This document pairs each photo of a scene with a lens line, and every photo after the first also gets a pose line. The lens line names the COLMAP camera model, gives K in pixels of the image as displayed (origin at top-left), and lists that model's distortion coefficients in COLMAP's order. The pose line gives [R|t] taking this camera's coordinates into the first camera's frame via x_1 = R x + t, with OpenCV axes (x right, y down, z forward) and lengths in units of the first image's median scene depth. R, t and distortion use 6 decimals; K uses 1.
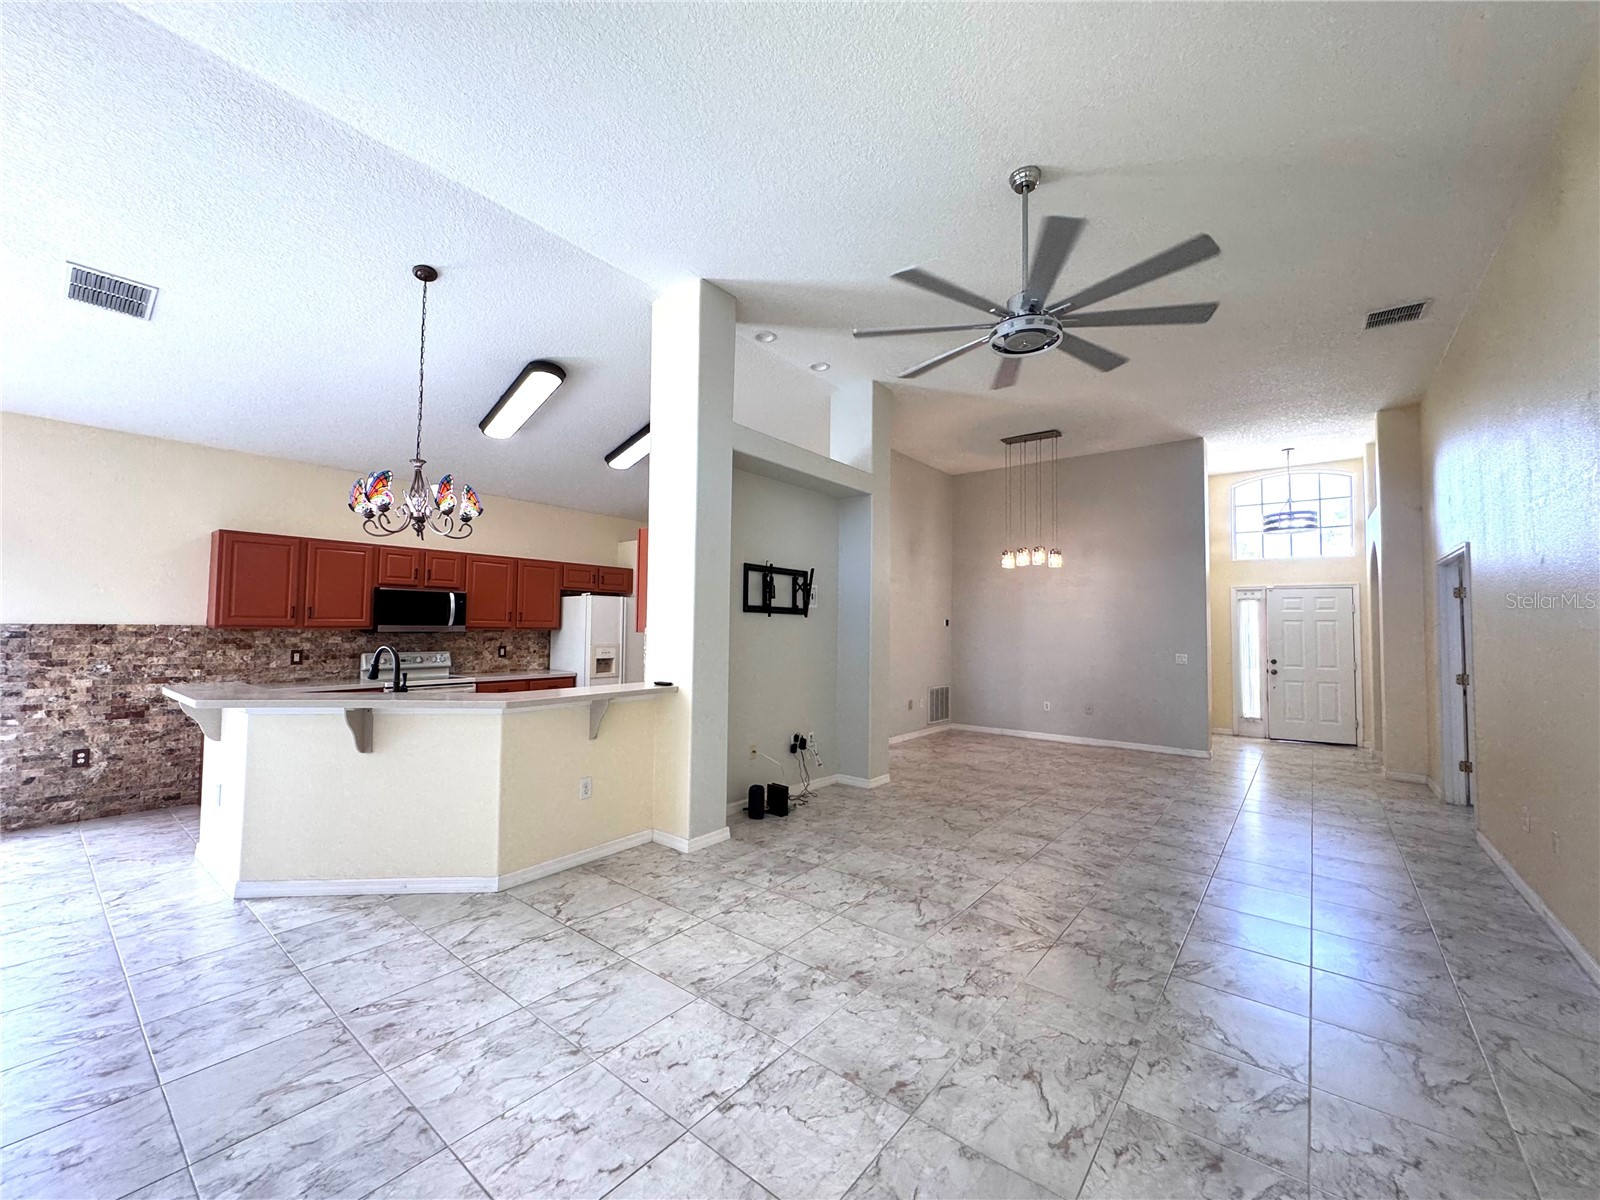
lens RADIAL K [[640.6, 0, 811.9], [0, 640.6, 609.3], [0, 0, 1]] dist [-0.004765, 0.000769]
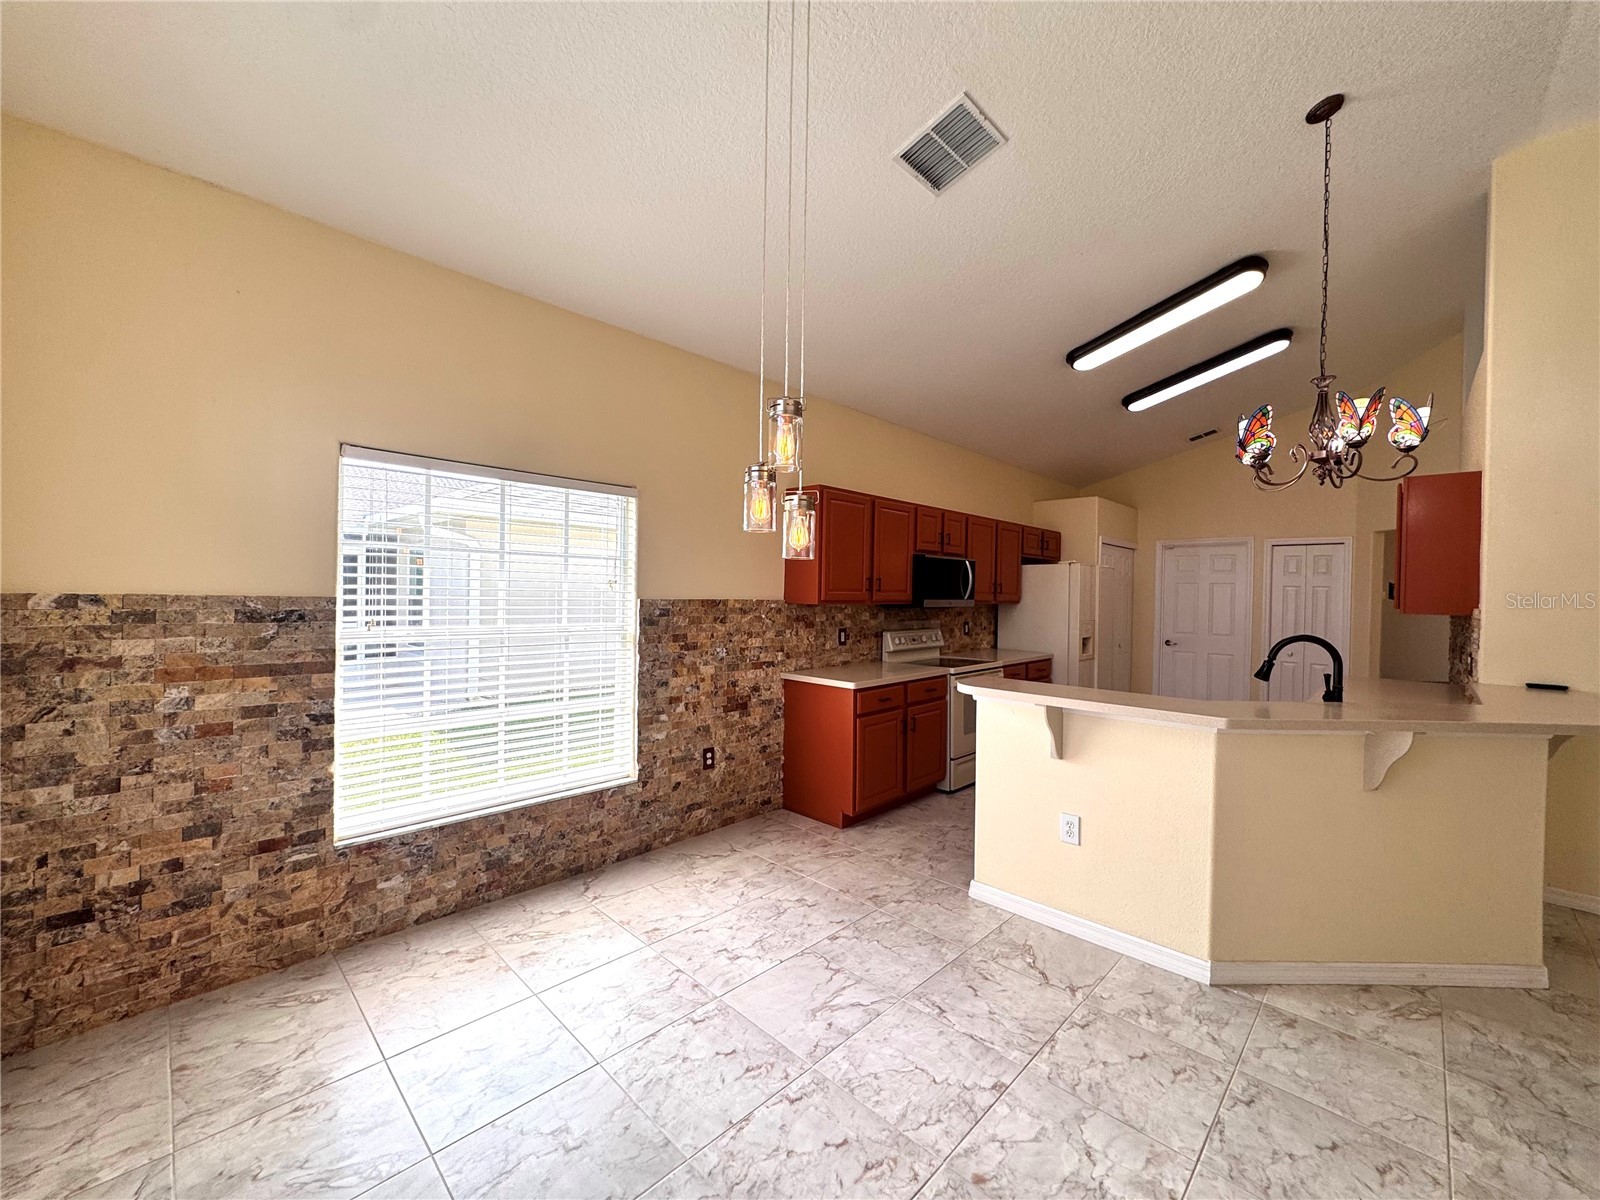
lens RADIAL K [[640.6, 0, 799.4], [0, 640.6, 600.1], [0, 0, 1]] dist [-0.004765, 0.000769]
pose [[0.994167, 0.002654, -0.107816, -0.874253], [0.001266, 0.999341, 0.036268, -0.005609], [0.107842, -0.036193, 0.993509, 0.167591]]
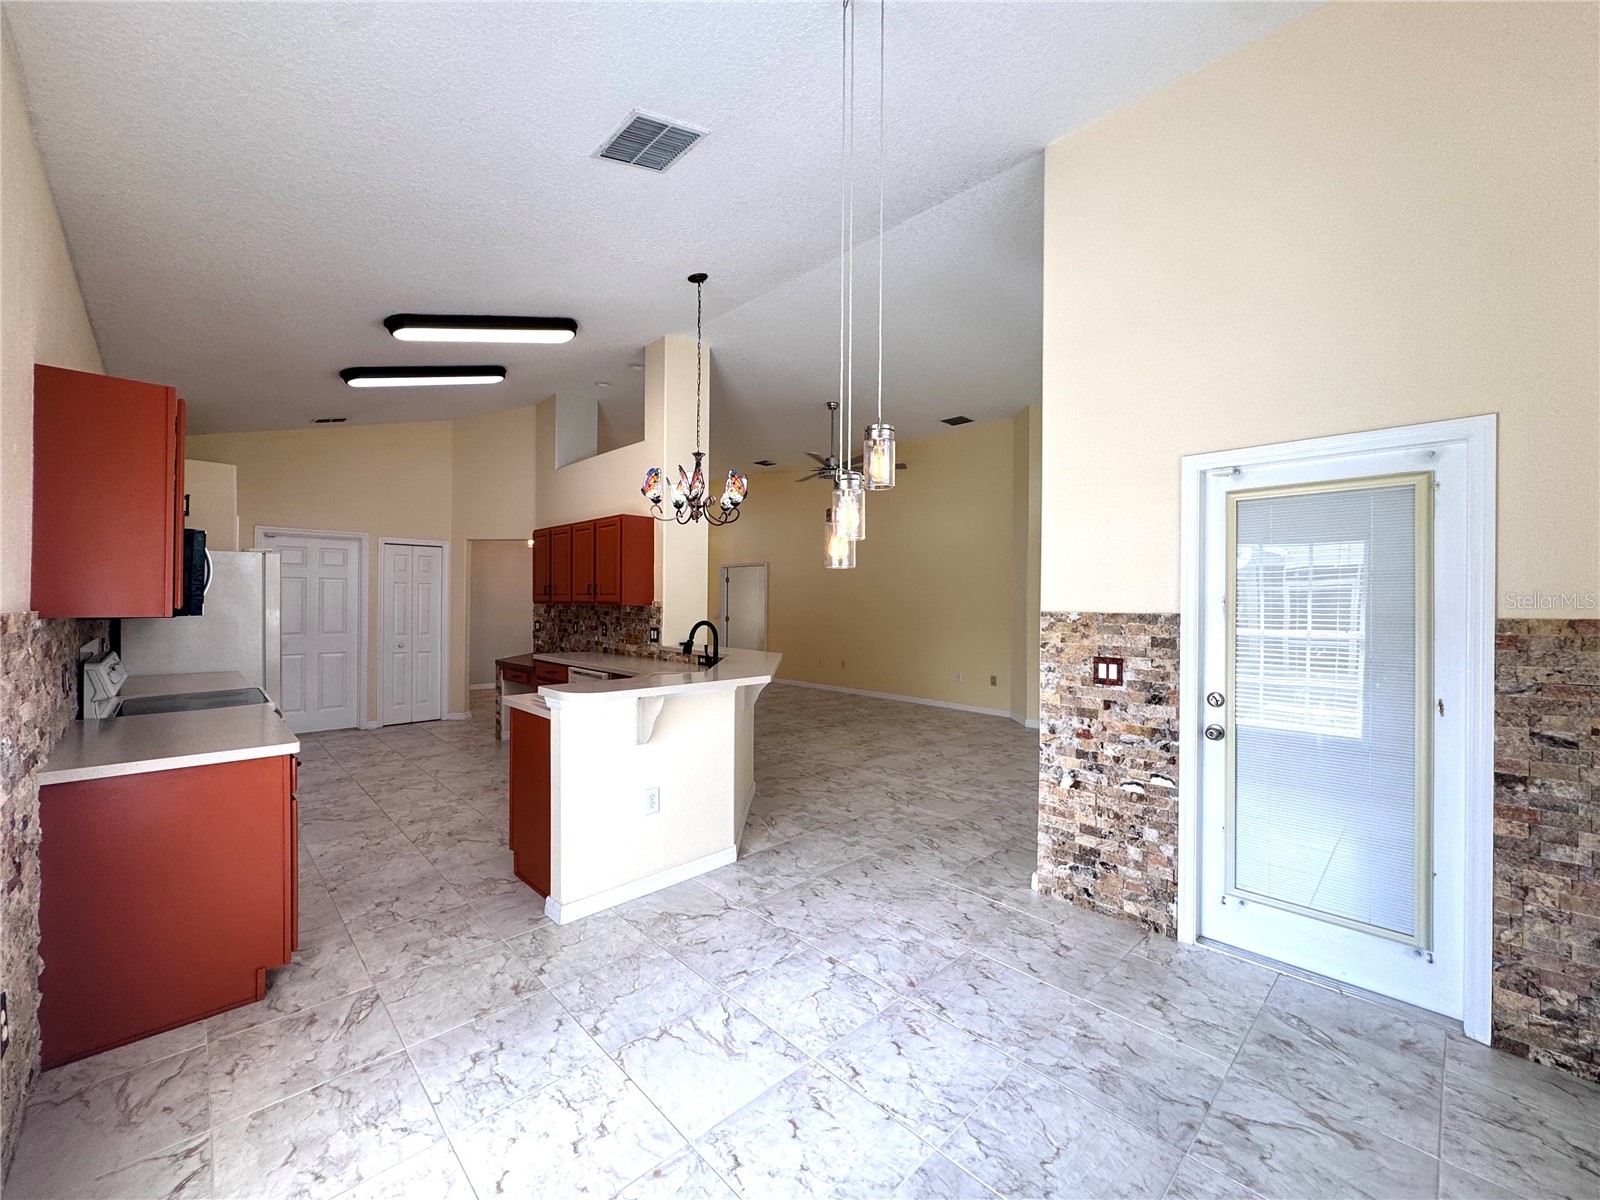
lens RADIAL K [[640.6, 0, 801.6], [0, 640.6, 599.3], [0, 0, 1]] dist [-0.004765, 0.000769]
pose [[0.129342, -0.013046, 0.991514, -1.317399], [-0.032542, 0.999319, 0.017394, -0.002999], [-0.991066, -0.034515, 0.128829, 0.521443]]
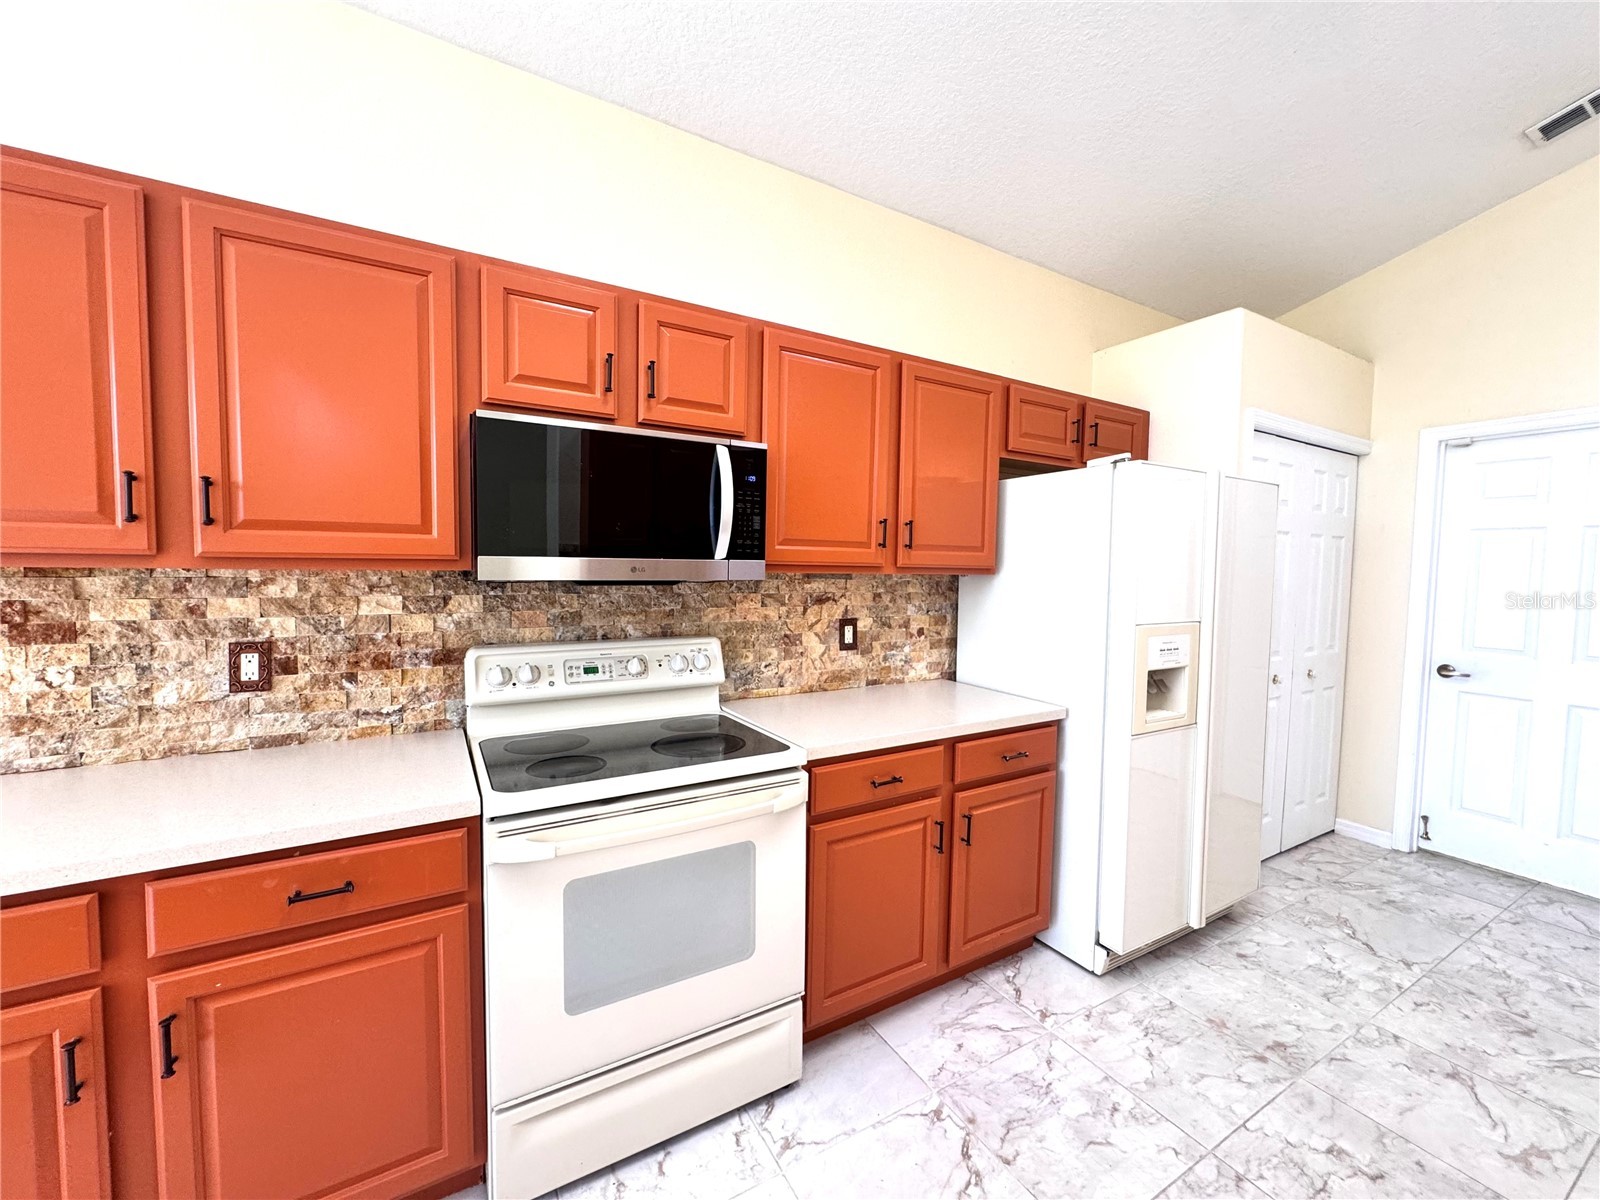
lens RADIAL K [[640.6, 0, 809.3], [0, 640.6, 601.1], [0, 0, 1]] dist [-0.004765, 0.000769]
pose [[0.931494, 0.028179, -0.362663, -0.531707], [0.002224, 0.996535, 0.083144, 0.025377], [0.363749, -0.078254, 0.928204, 0.937096]]
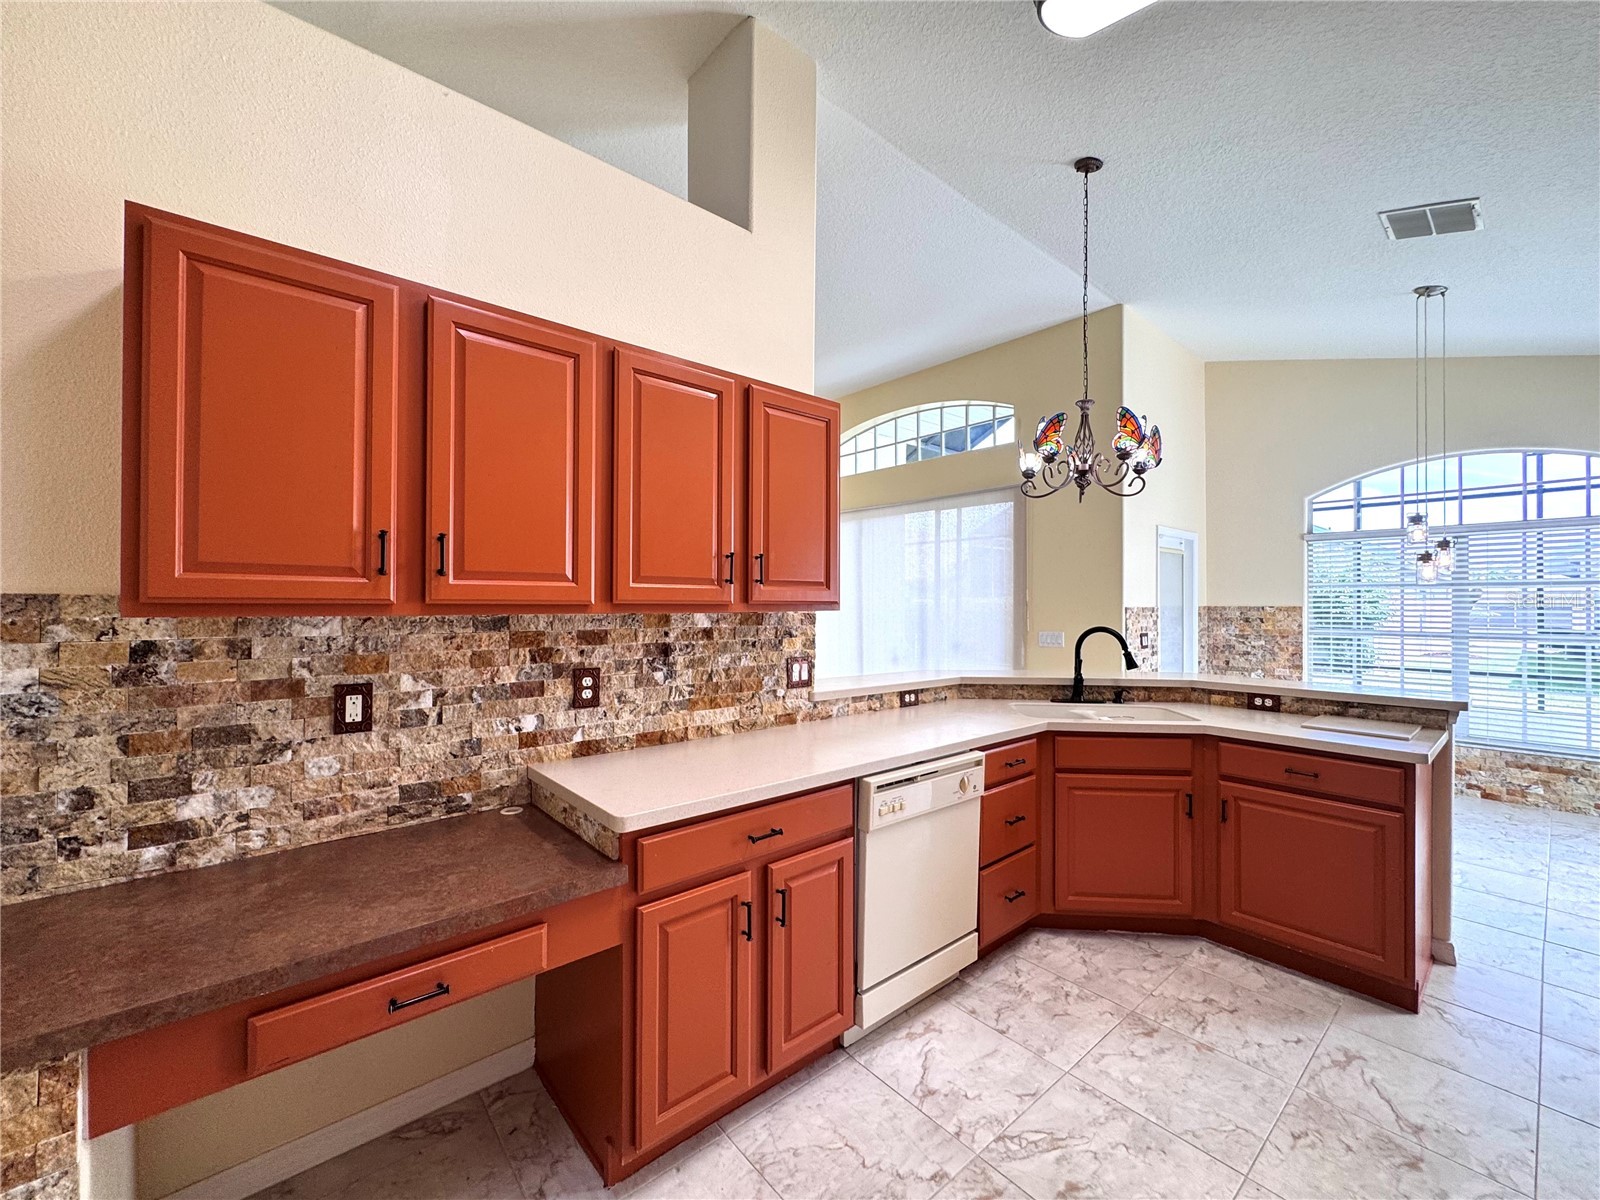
lens RADIAL K [[640.6, 0, 798.9], [0, 640.6, 600.1], [0, 0, 1]] dist [-0.004765, 0.000769]
pose [[-0.980011, -0.019462, 0.197990, -0.338549], [-0.025579, 0.999270, -0.028385, 0.042963], [-0.197293, -0.032882, -0.979793, 1.441868]]
